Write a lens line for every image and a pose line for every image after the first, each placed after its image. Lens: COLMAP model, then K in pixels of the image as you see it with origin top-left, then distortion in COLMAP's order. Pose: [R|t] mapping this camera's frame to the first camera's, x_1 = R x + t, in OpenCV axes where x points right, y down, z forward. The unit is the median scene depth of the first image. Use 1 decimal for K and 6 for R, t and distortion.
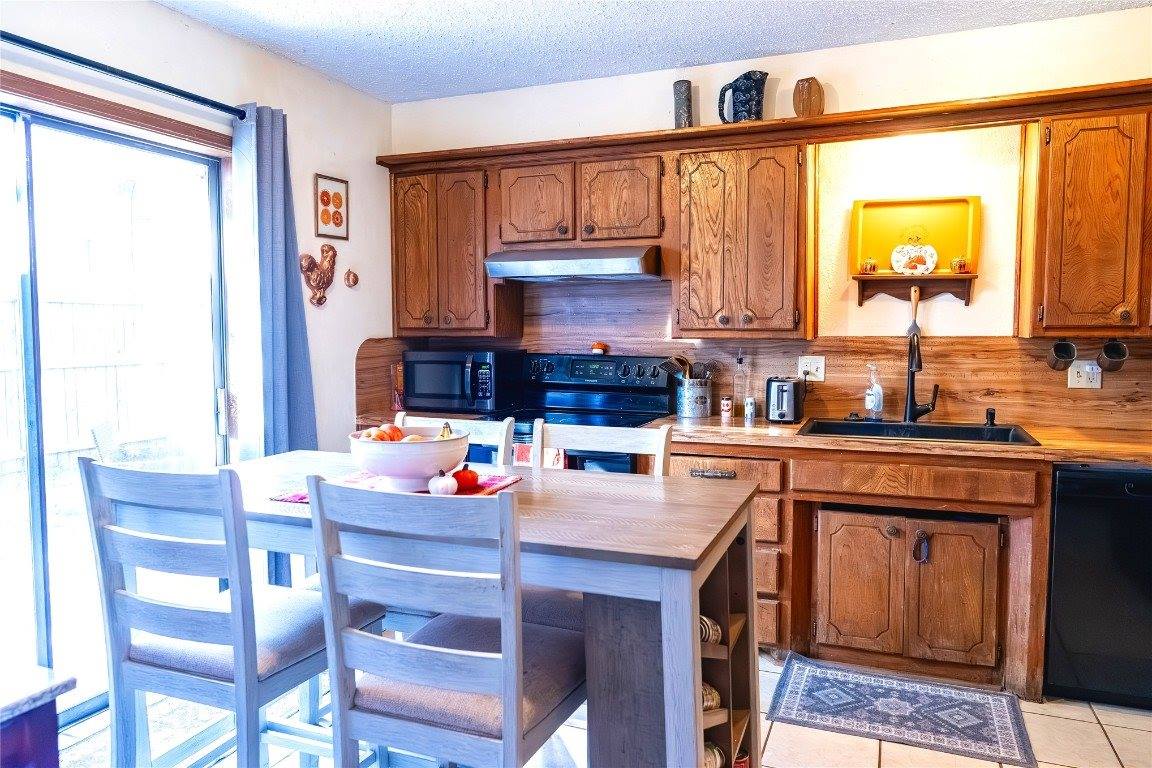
lens RADIAL K [[794.6, 0, 576.0], [0, 794.6, 384.0], [0, 0, 1]] dist [-0.005308, 0.004401]
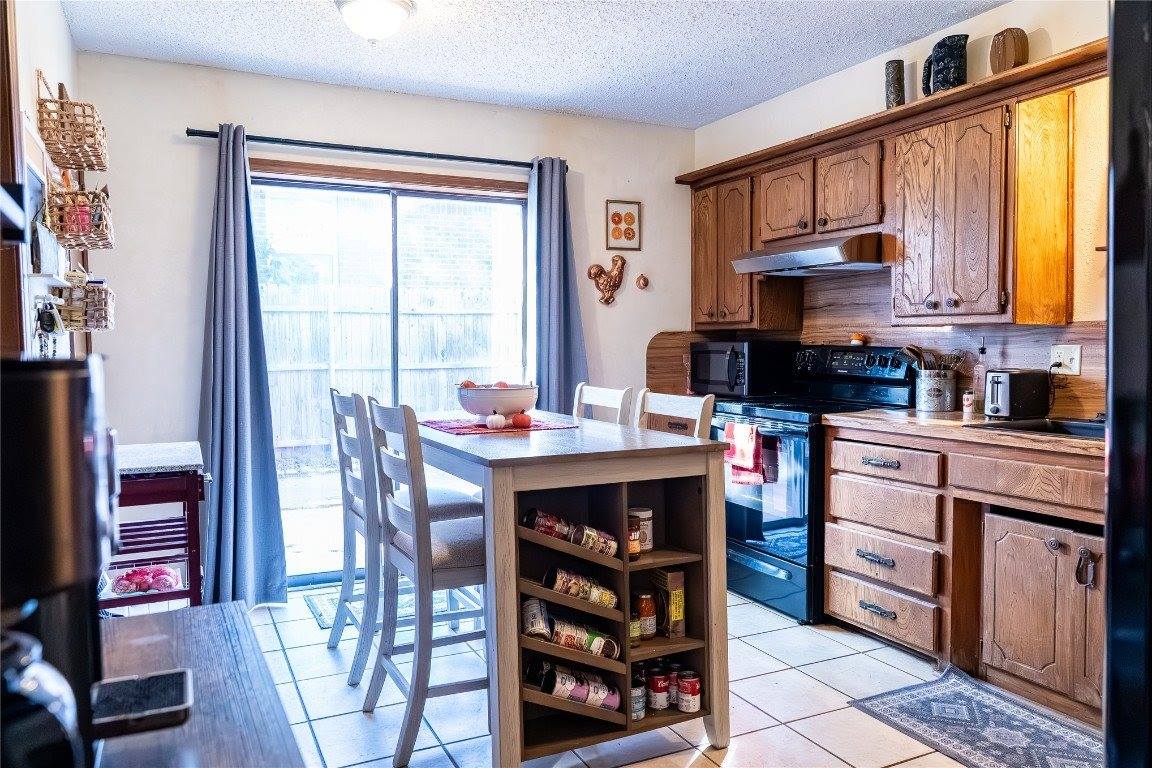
lens RADIAL K [[827.3, 0, 561.6], [0, 827.3, 380.9], [0, 0, 1]] dist [0.000704, 0.003636]
pose [[0.741807, 0.028545, -0.670006, 0.516456], [-0.043114, 0.999057, -0.005171, 0.032528], [0.669227, 0.032723, 0.742338, -0.014605]]
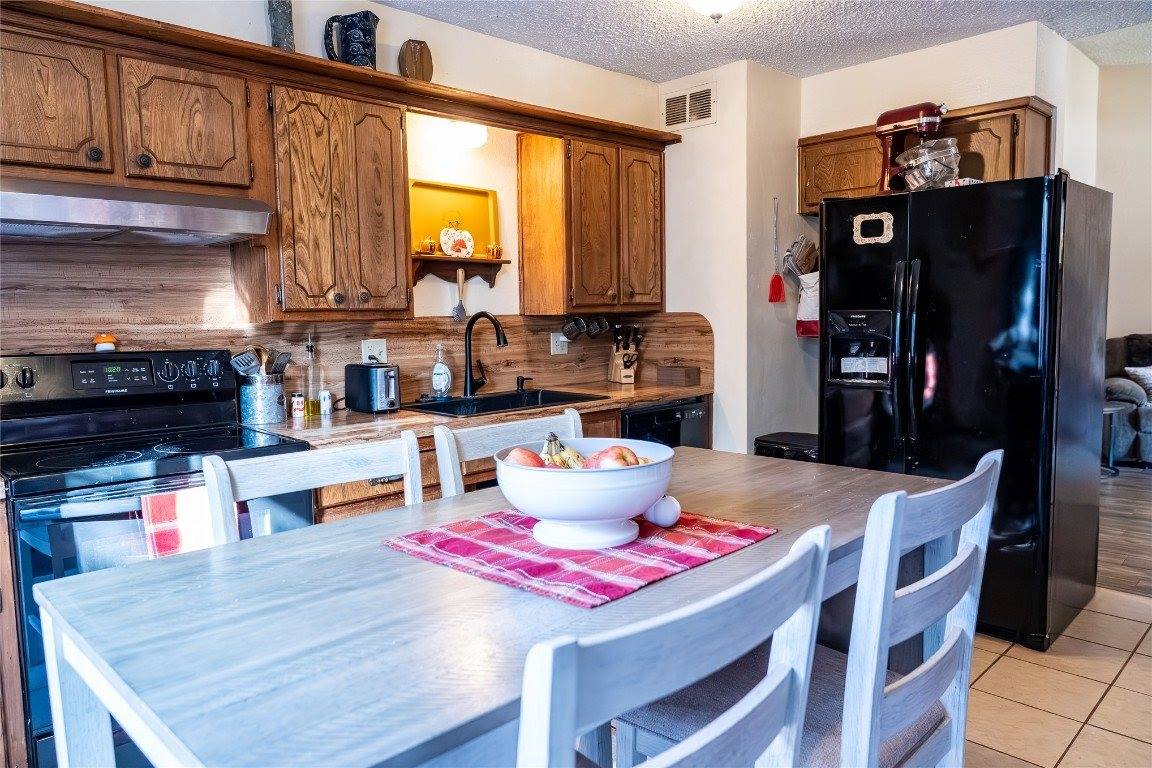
lens RADIAL K [[794.6, 0, 576.0], [0, 794.6, 384.0], [0, 0, 1]] dist [-0.005308, 0.004401]
pose [[0.393979, -0.088469, 0.914852, -0.488070], [0.081865, 0.994778, 0.060943, -0.021460], [-0.915466, 0.050884, 0.399164, 0.438434]]
